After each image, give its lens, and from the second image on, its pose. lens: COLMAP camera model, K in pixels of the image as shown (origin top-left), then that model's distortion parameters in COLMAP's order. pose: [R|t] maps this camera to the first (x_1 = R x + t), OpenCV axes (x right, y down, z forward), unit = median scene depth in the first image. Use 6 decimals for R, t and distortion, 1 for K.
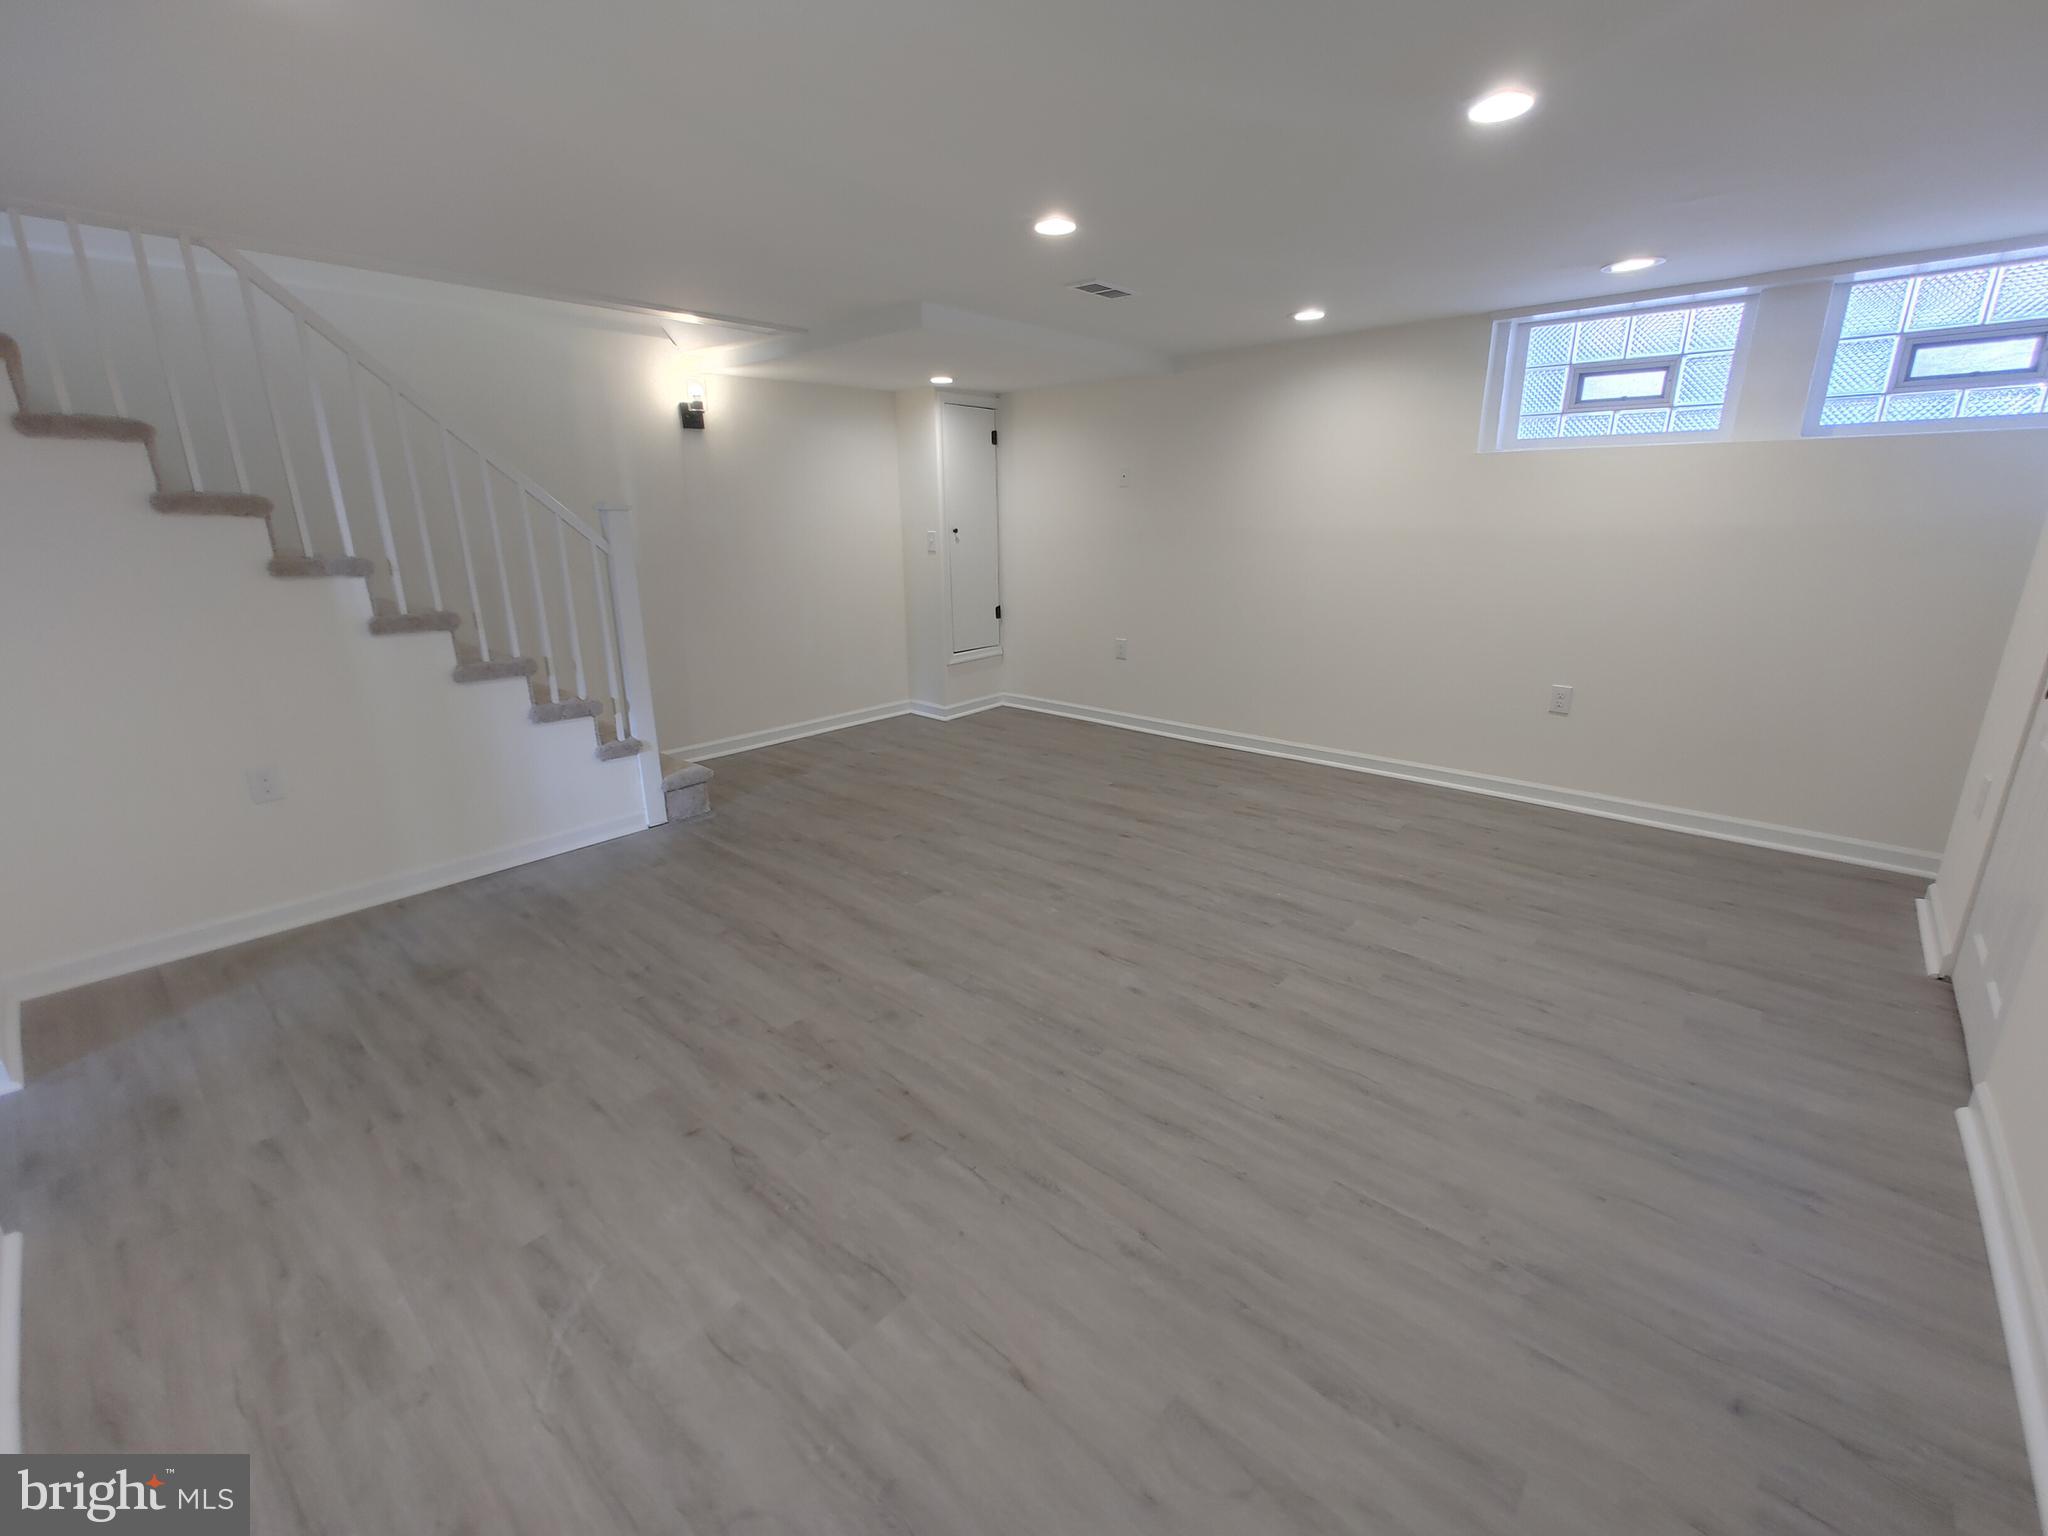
lens RADIAL K [[870.1, 0, 1039.4], [0, 870.1, 761.1], [0, 0, 1]] dist [-0.003806, 0.003714]
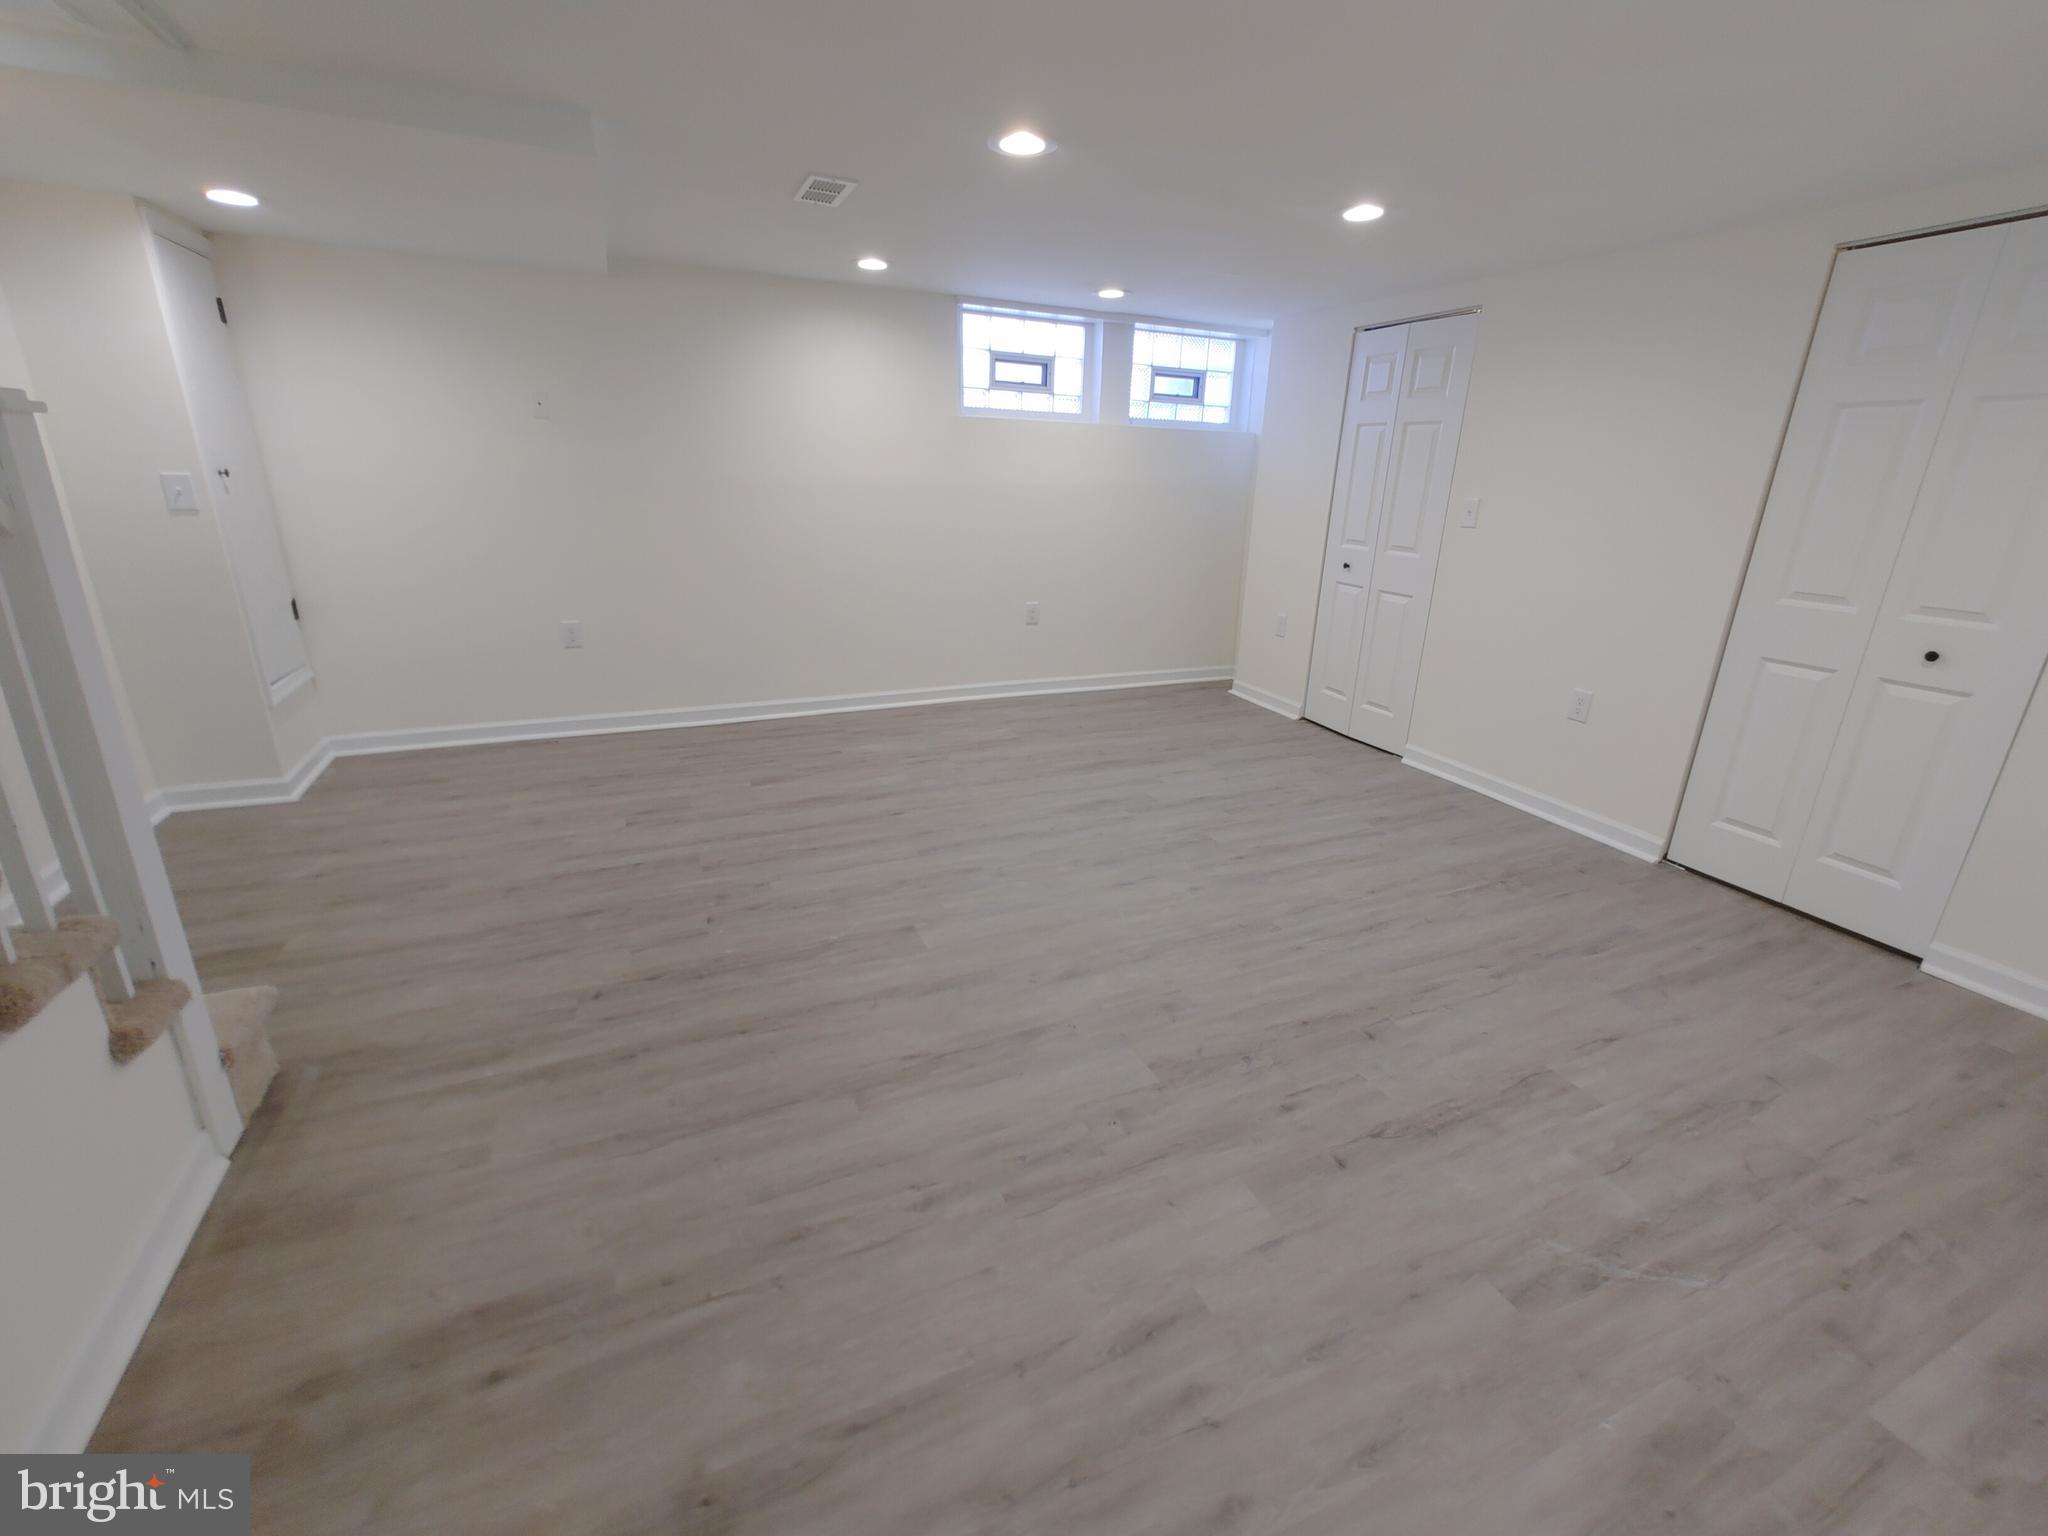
lens RADIAL K [[870.1, 0, 1044.7], [0, 870.1, 760.0], [0, 0, 1]] dist [-0.003806, 0.003714]
pose [[0.411711, -0.271360, 0.869976, -0.775681], [0.222225, 0.955715, 0.192937, -0.139844], [-0.883805, 0.113896, 0.453781, 0.526649]]
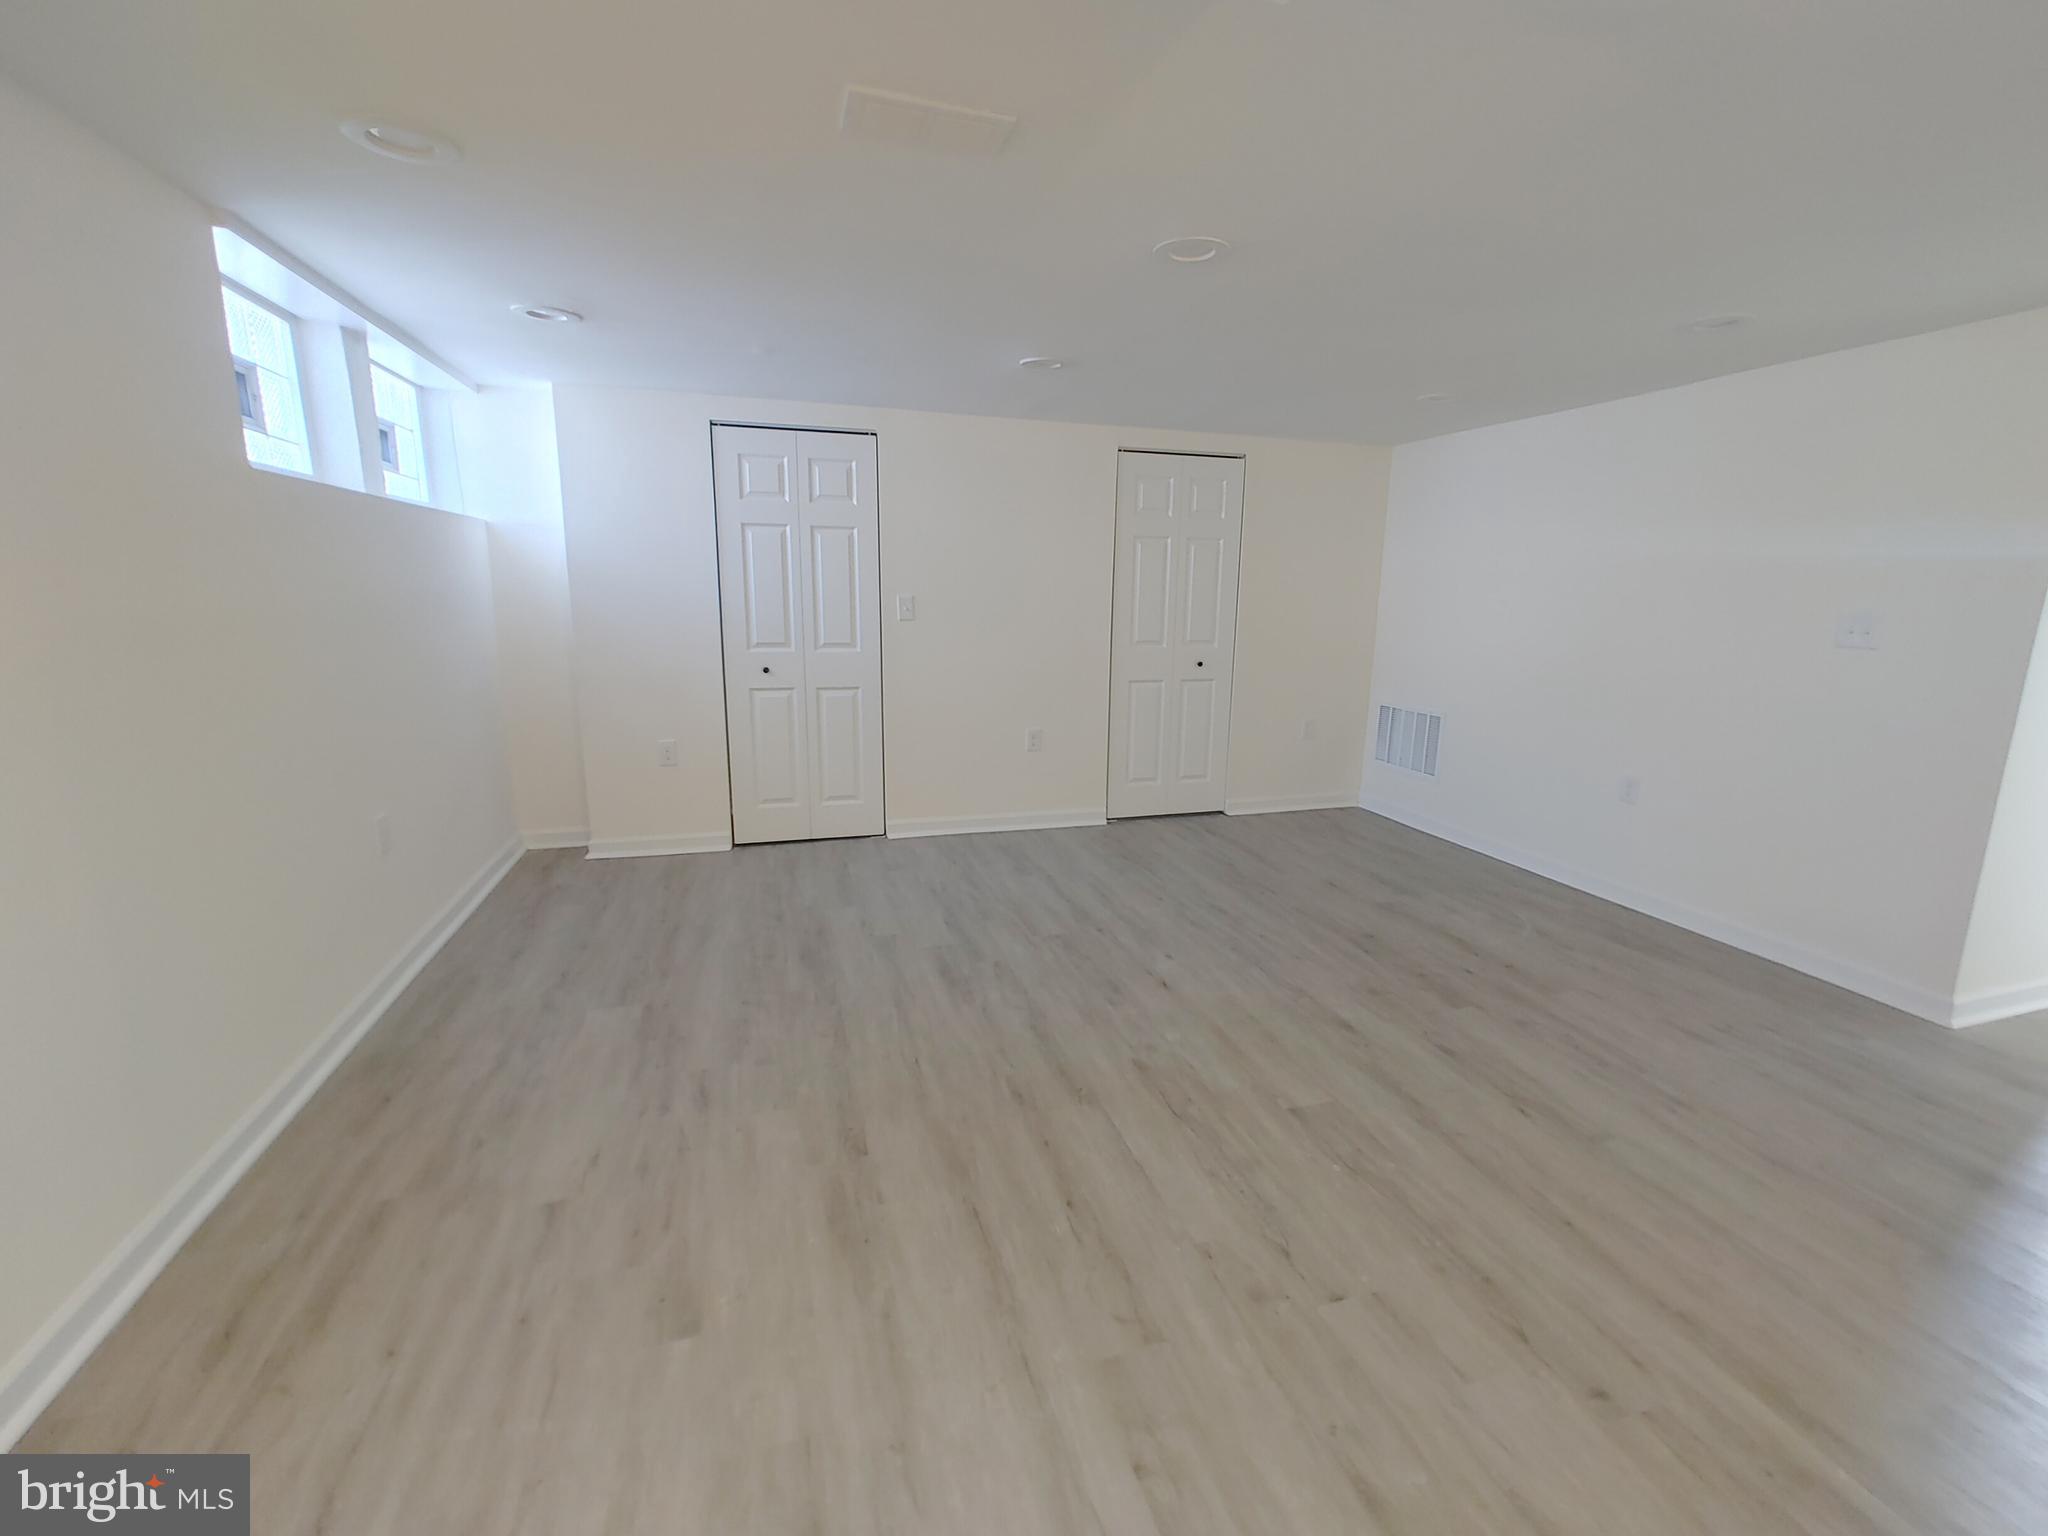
lens RADIAL K [[870.1, 0, 1042.4], [0, 870.1, 760.4], [0, 0, 1]] dist [-0.003806, 0.003714]
pose [[-0.854410, -0.106883, 0.508488, -0.284754], [0.138528, 0.896338, 0.421175, -0.452978], [-0.500794, 0.430296, -0.751033, 1.593237]]
